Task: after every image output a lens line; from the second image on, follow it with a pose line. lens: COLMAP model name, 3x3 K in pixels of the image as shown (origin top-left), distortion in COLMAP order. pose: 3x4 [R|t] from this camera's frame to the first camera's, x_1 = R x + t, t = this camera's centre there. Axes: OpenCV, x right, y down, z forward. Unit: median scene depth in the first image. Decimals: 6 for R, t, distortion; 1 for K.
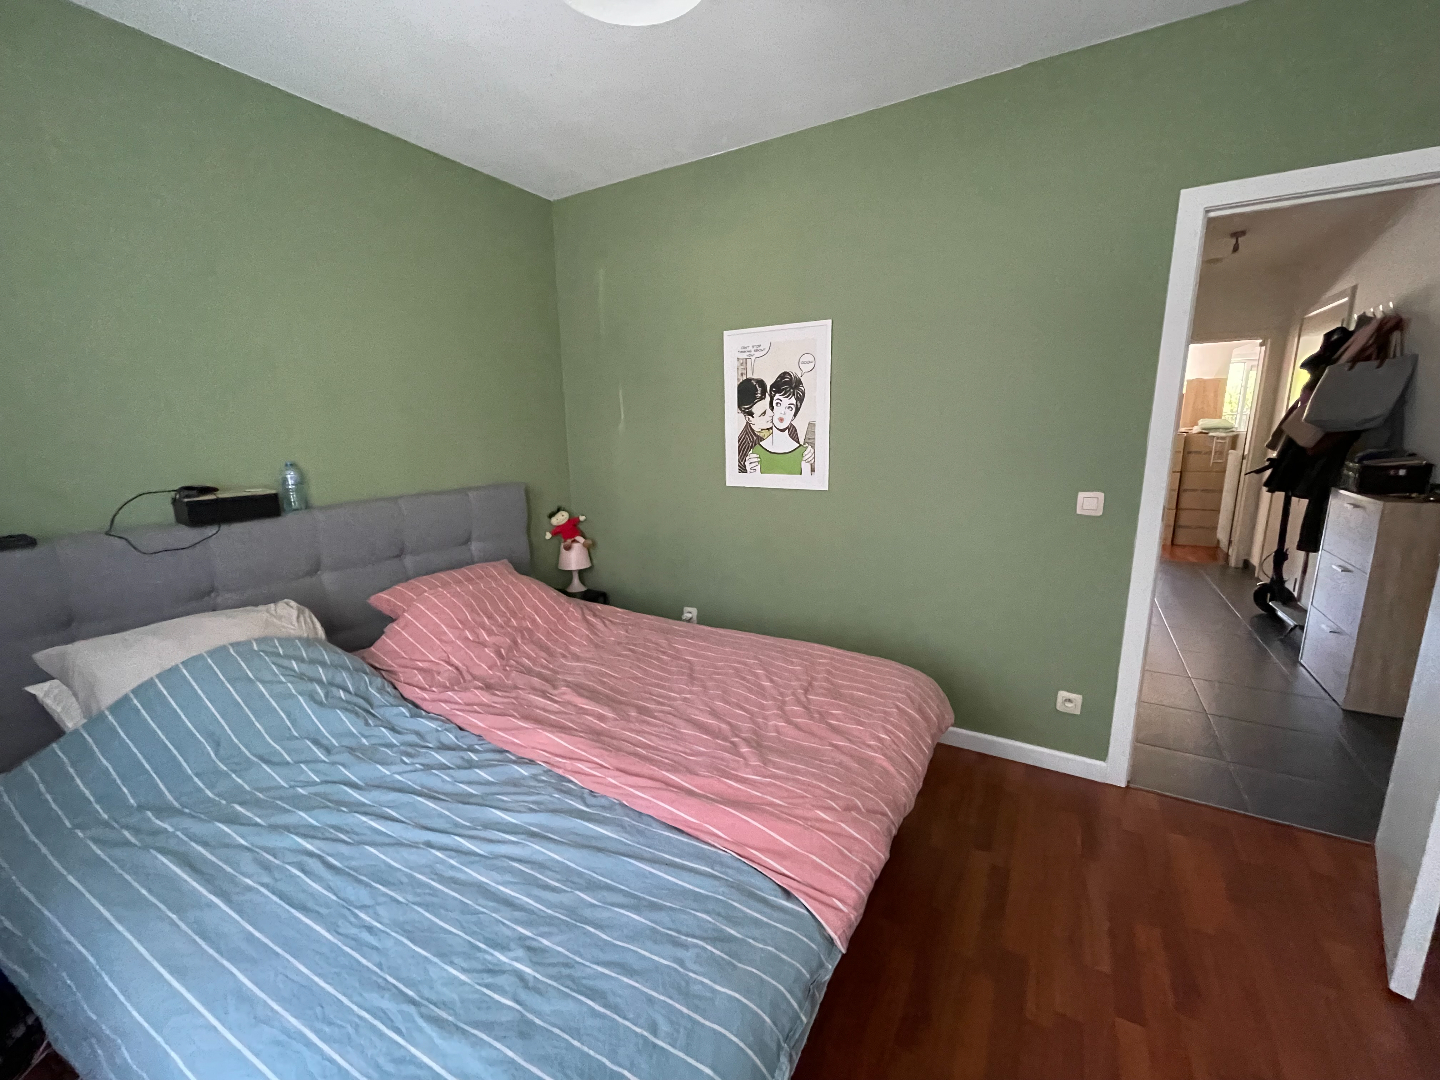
lens RADIAL K [[584.0, 0, 713.3], [0, 584.0, 536.4], [0, 0, 1]] dist [0.000200, 0.000484]
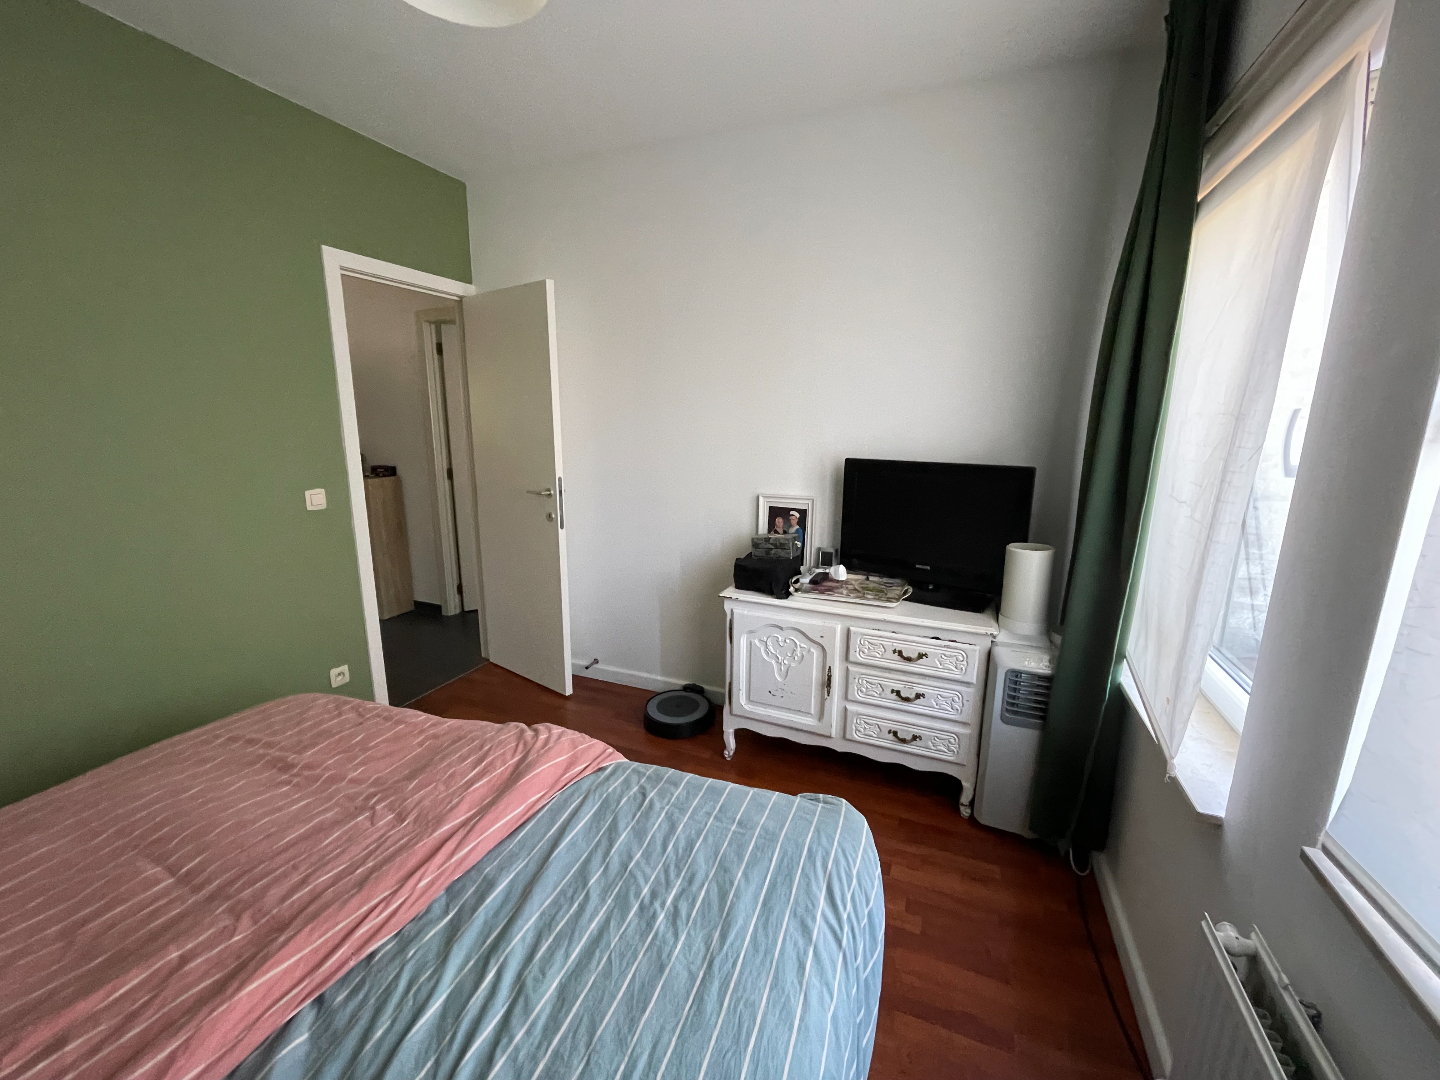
lens RADIAL K [[584.0, 0, 713.3], [0, 584.0, 536.4], [0, 0, 1]] dist [0.000200, 0.000484]
pose [[-0.139175, -0.183921, 0.973038, -0.740007], [0.187820, 0.959863, 0.208295, -0.101197], [-0.972293, 0.211746, -0.099045, 0.484112]]
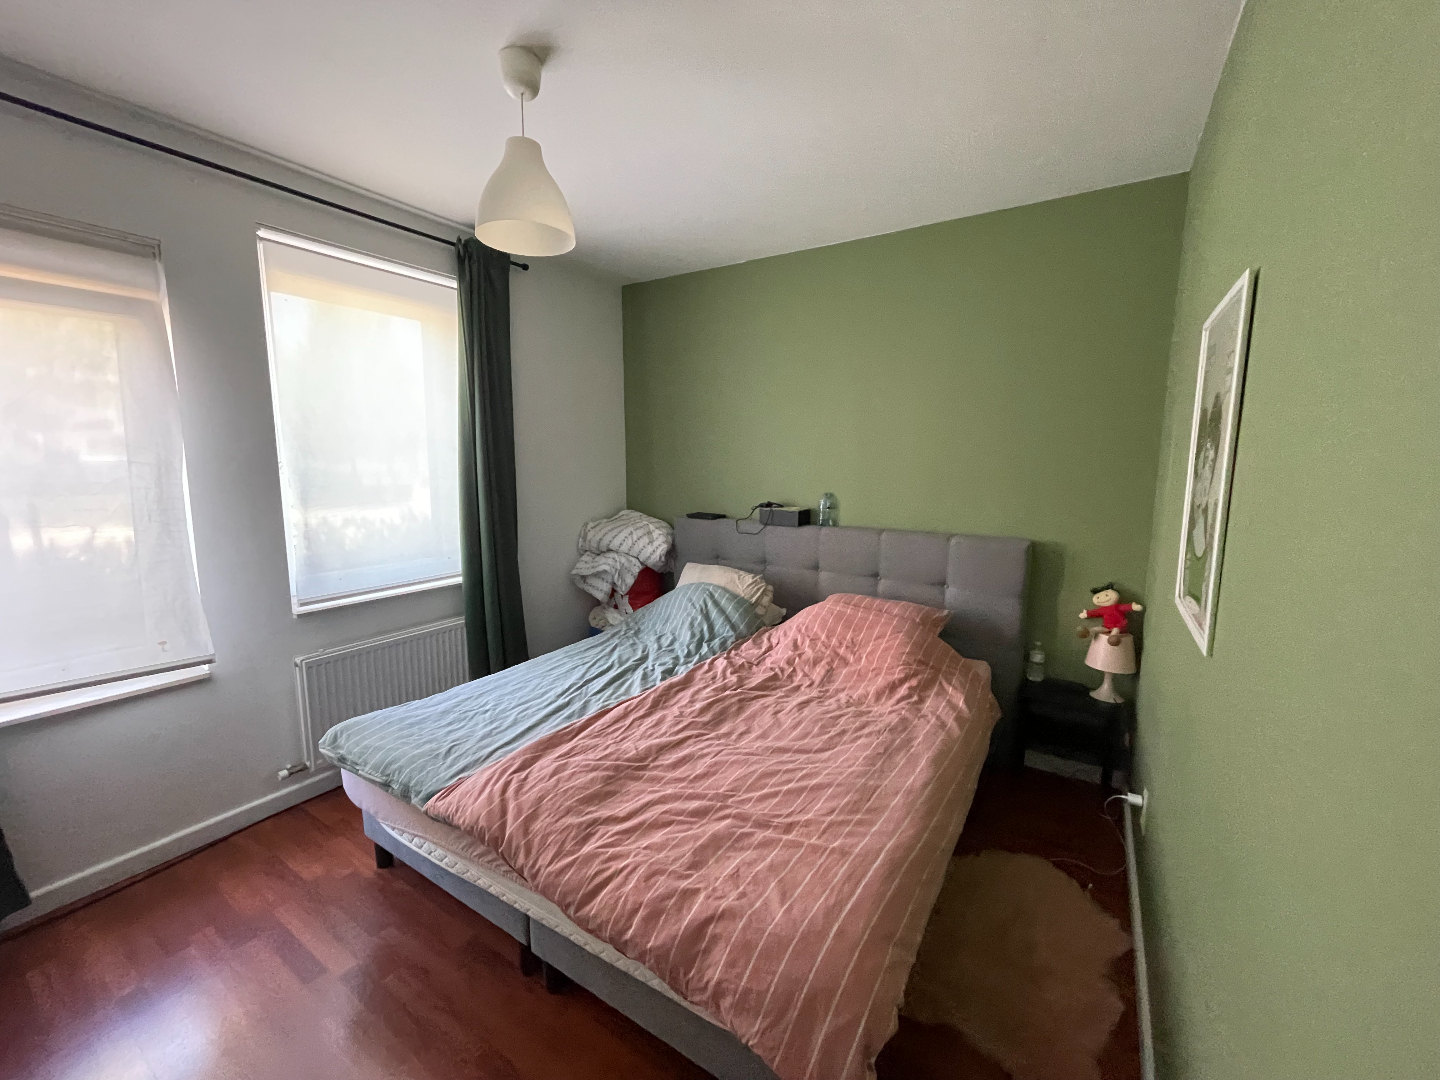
lens RADIAL K [[584.0, 0, 713.3], [0, 584.0, 536.4], [0, 0, 1]] dist [0.000200, 0.000484]
pose [[-0.037842, 0.154611, -0.987250, 0.997202], [-0.194198, 0.967985, 0.159037, -0.263189], [0.980232, 0.197741, -0.006605, 0.983281]]
